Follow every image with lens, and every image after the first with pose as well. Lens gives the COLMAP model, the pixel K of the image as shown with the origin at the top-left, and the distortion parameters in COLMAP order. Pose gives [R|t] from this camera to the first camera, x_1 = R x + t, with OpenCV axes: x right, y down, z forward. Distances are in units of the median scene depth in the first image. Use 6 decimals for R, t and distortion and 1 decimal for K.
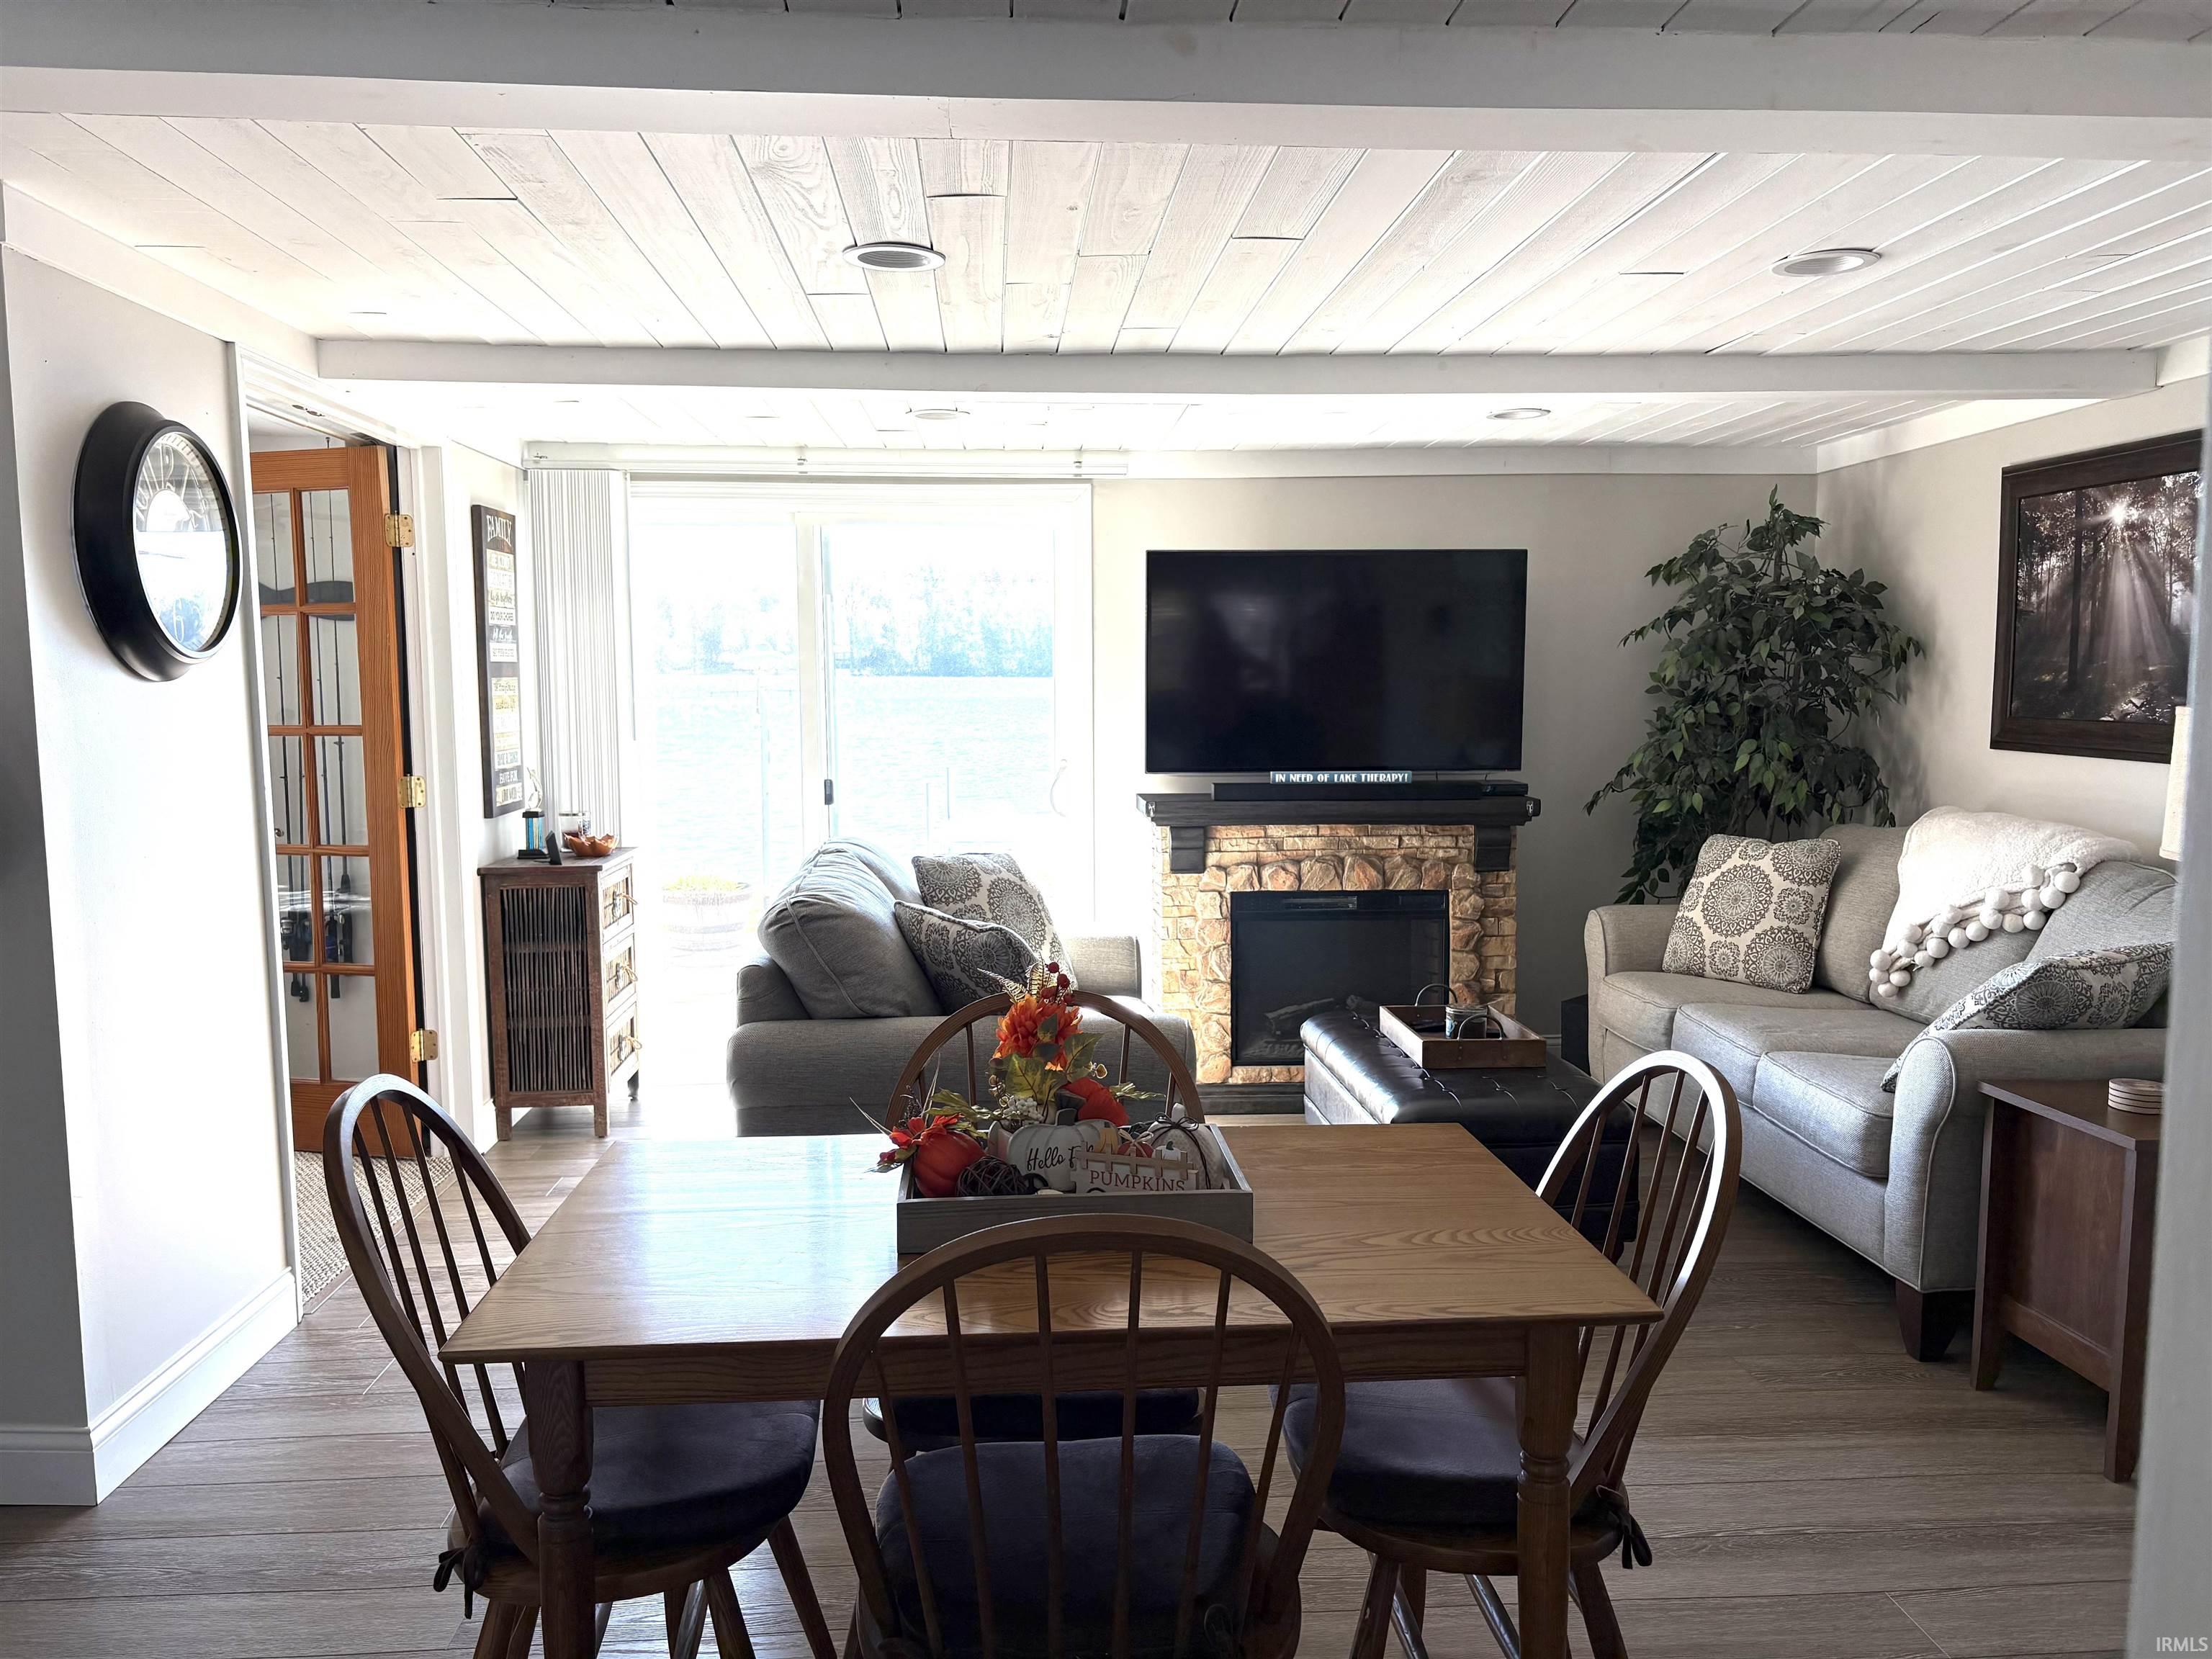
lens RADIAL K [[1685.4, 0, 1095.7], [0, 1685.4, 827.1], [0, 0, 1]] dist [0.118086, -0.150078]
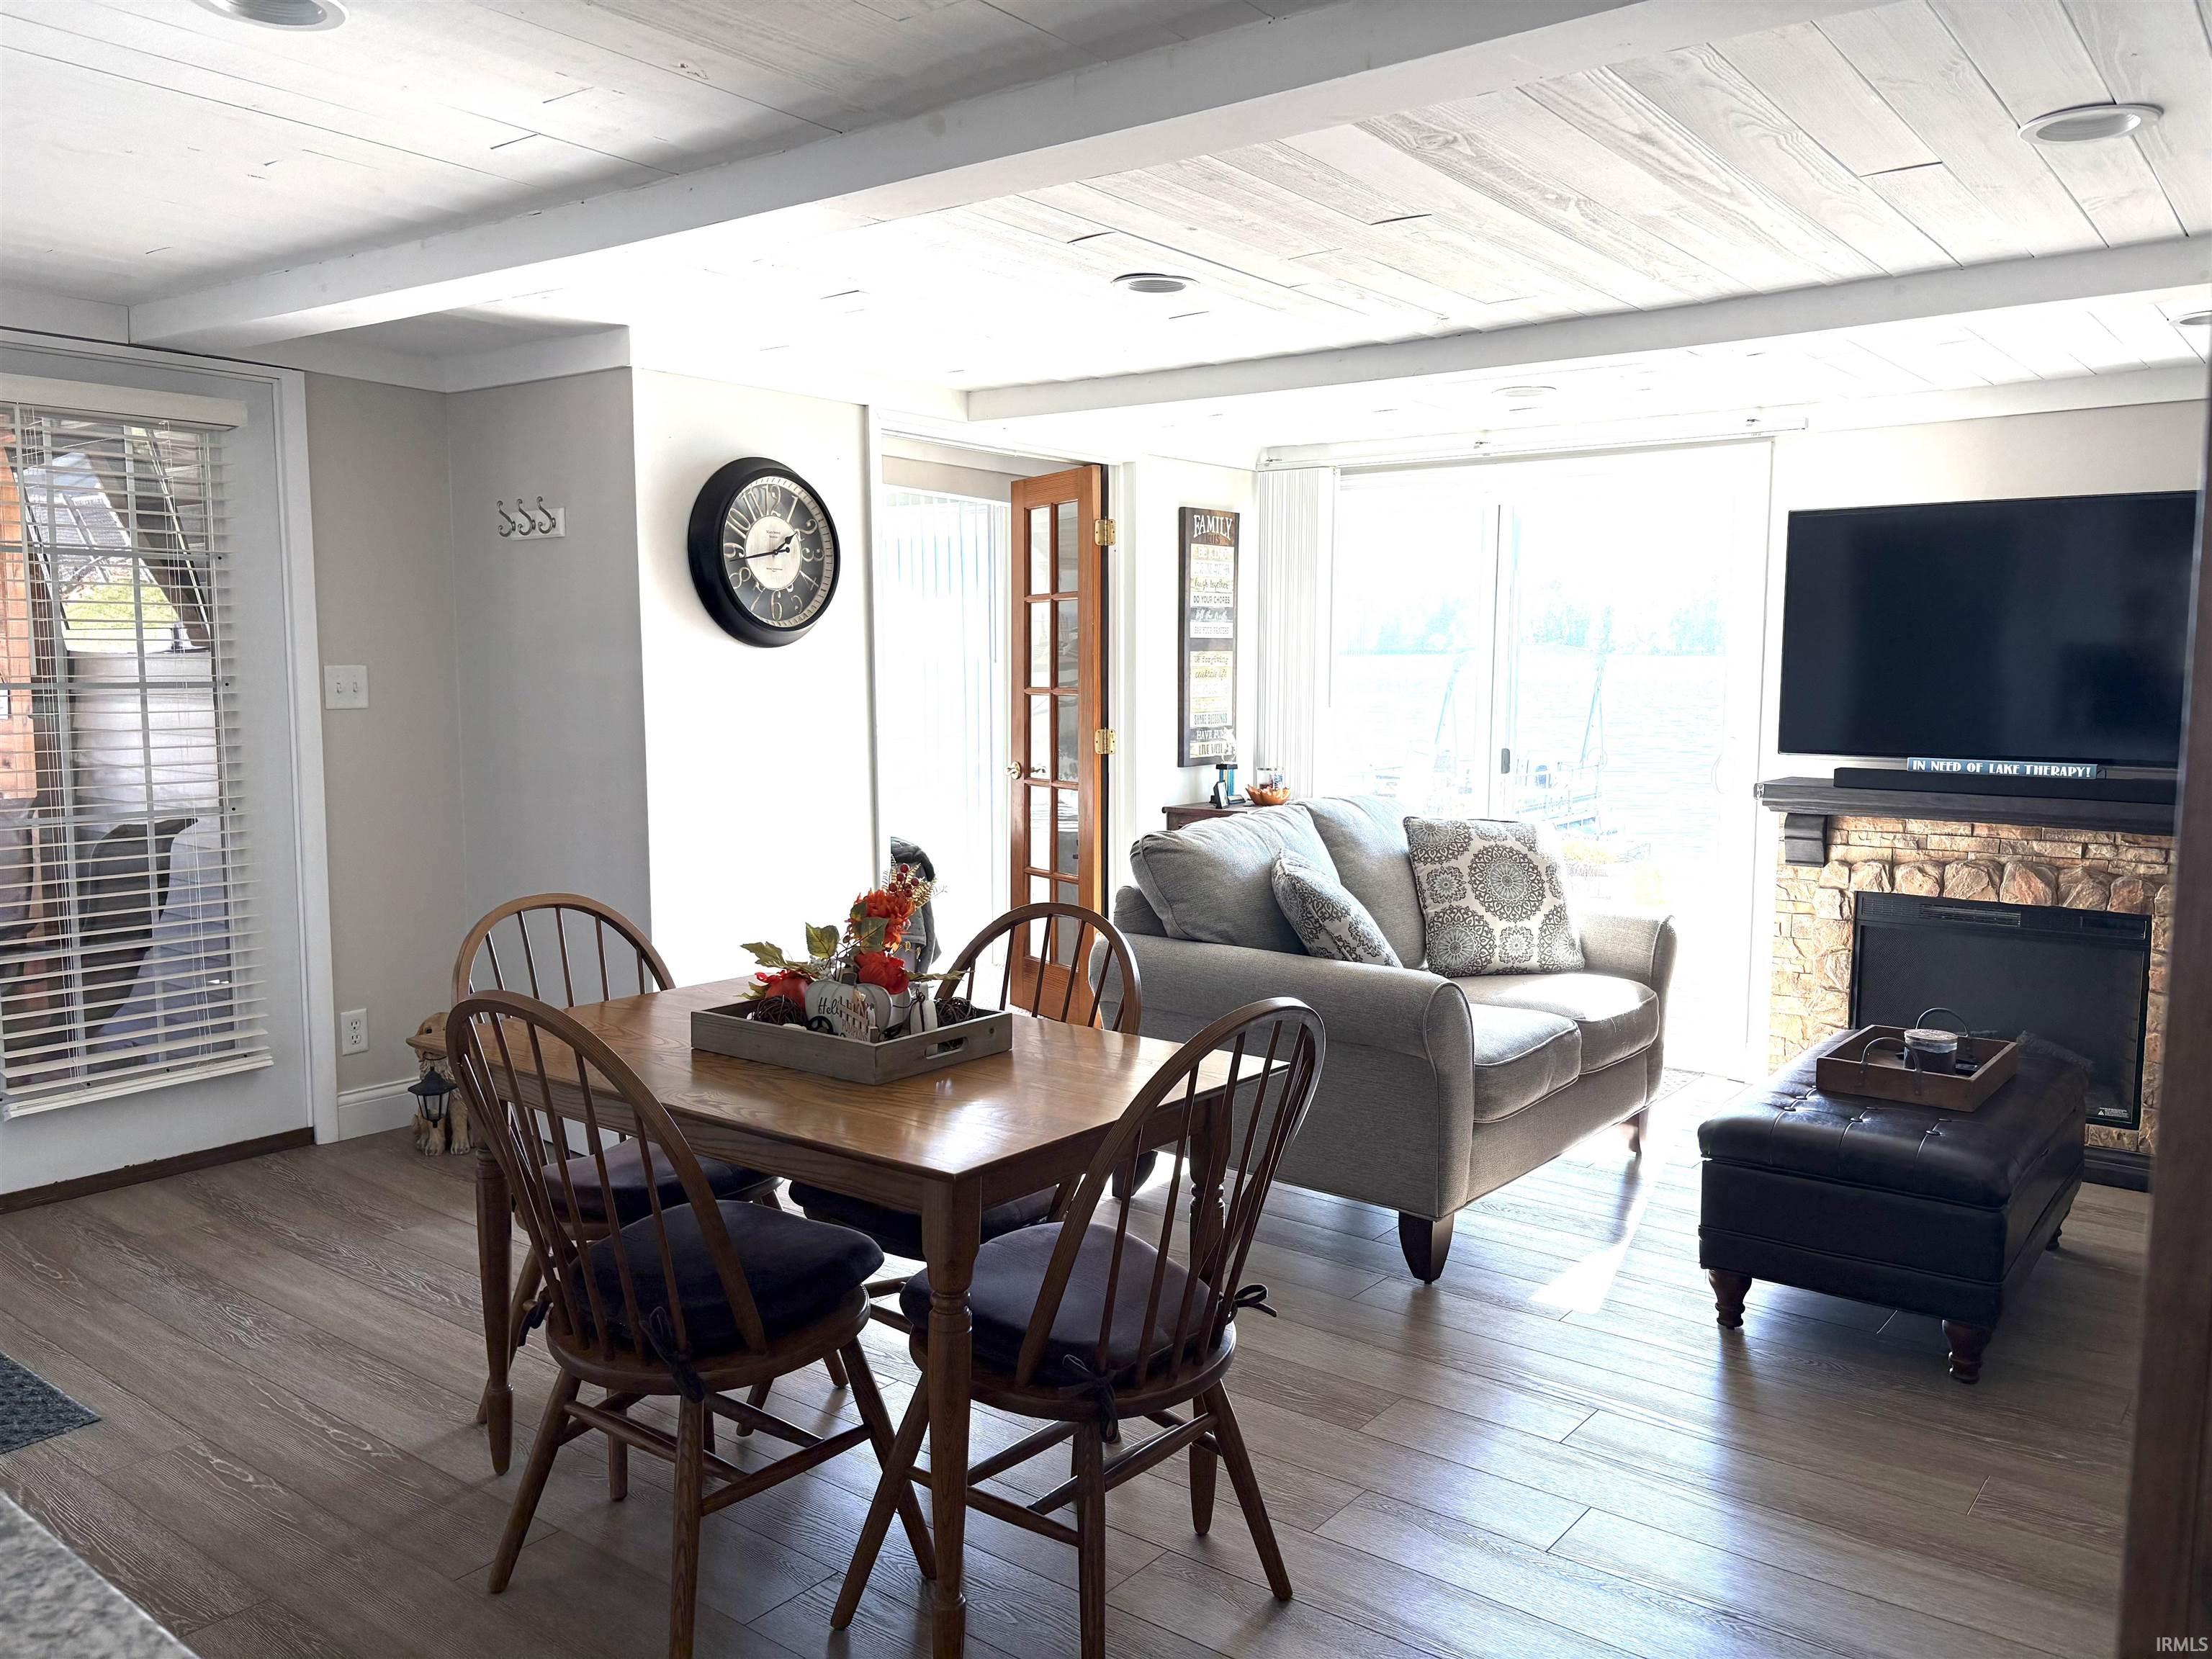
lens RADIAL K [[1685.4, 0, 1095.7], [0, 1685.4, 827.1], [0, 0, 1]] dist [0.118086, -0.150078]
pose [[0.752982, 0.072098, -0.654079, 0.383123], [-0.065455, 0.997256, 0.034573, -0.000250], [0.654777, 0.016780, 0.755635, 0.057652]]
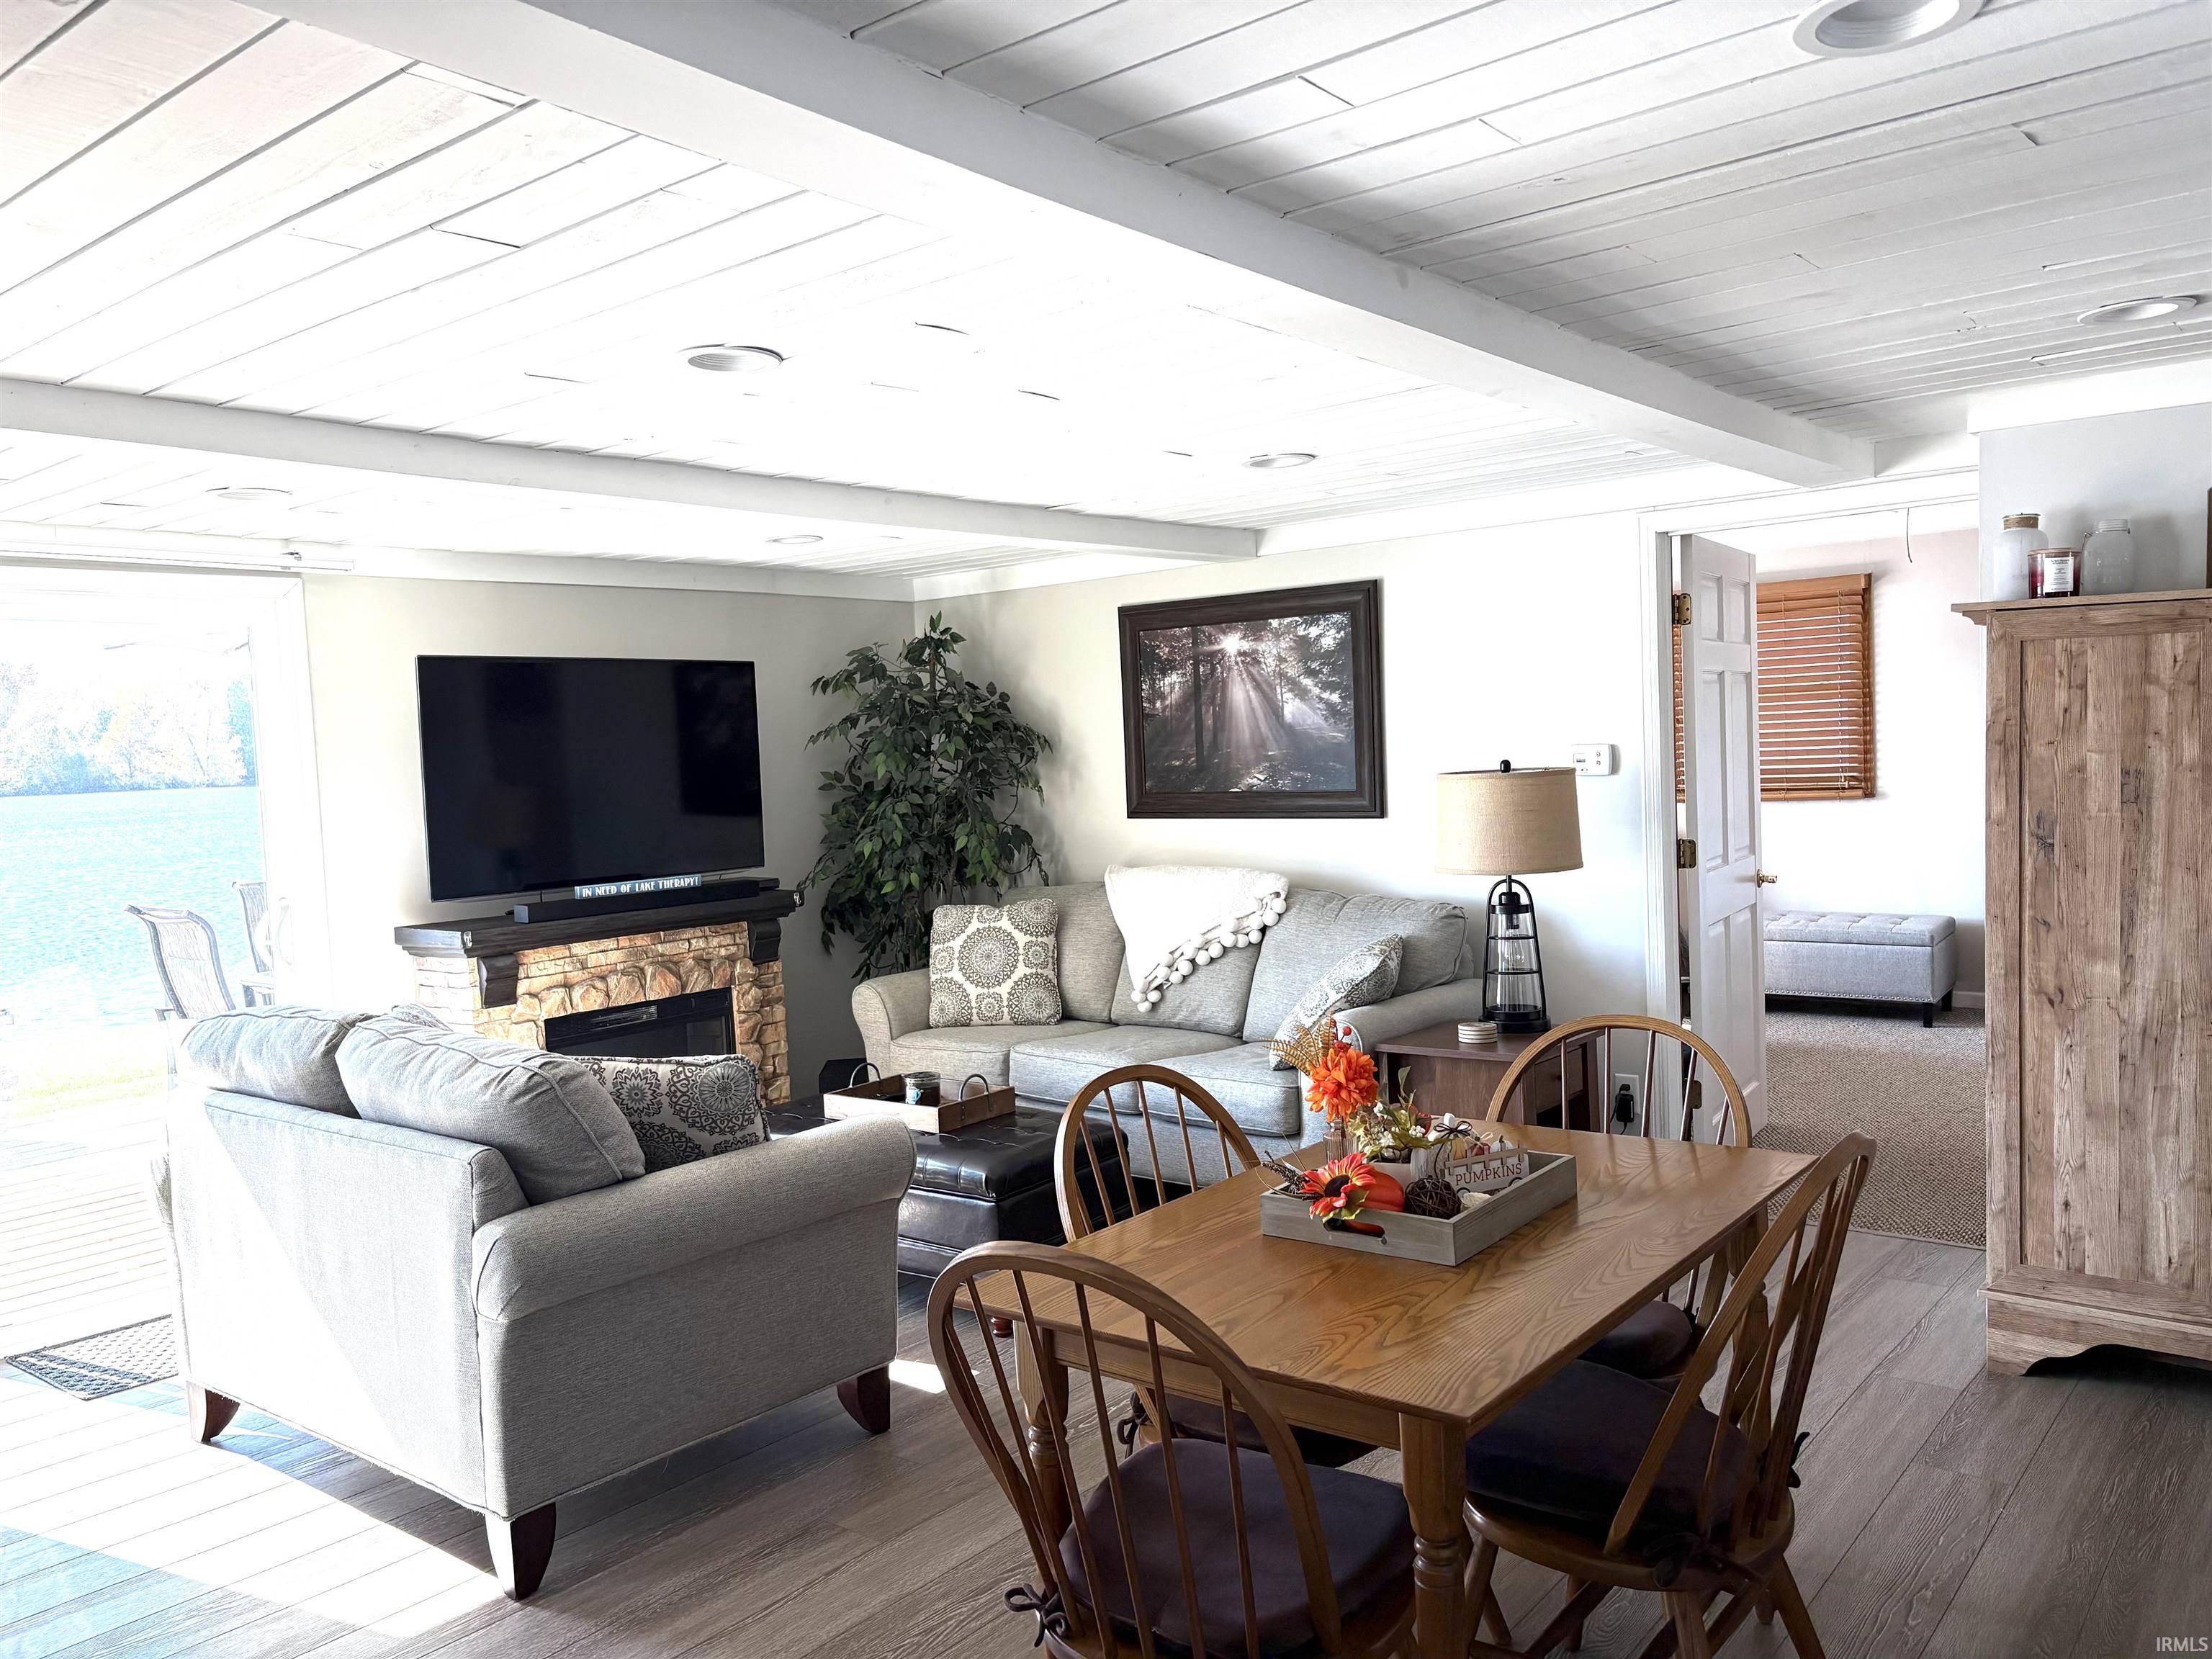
lens RADIAL K [[1685.4, 0, 1095.7], [0, 1685.4, 827.1], [0, 0, 1]] dist [0.118086, -0.150078]
pose [[0.675536, -0.063464, 0.734591, -0.417614], [0.107907, 0.994071, -0.013351, -0.022803], [-0.729388, 0.088286, 0.678379, 0.133415]]
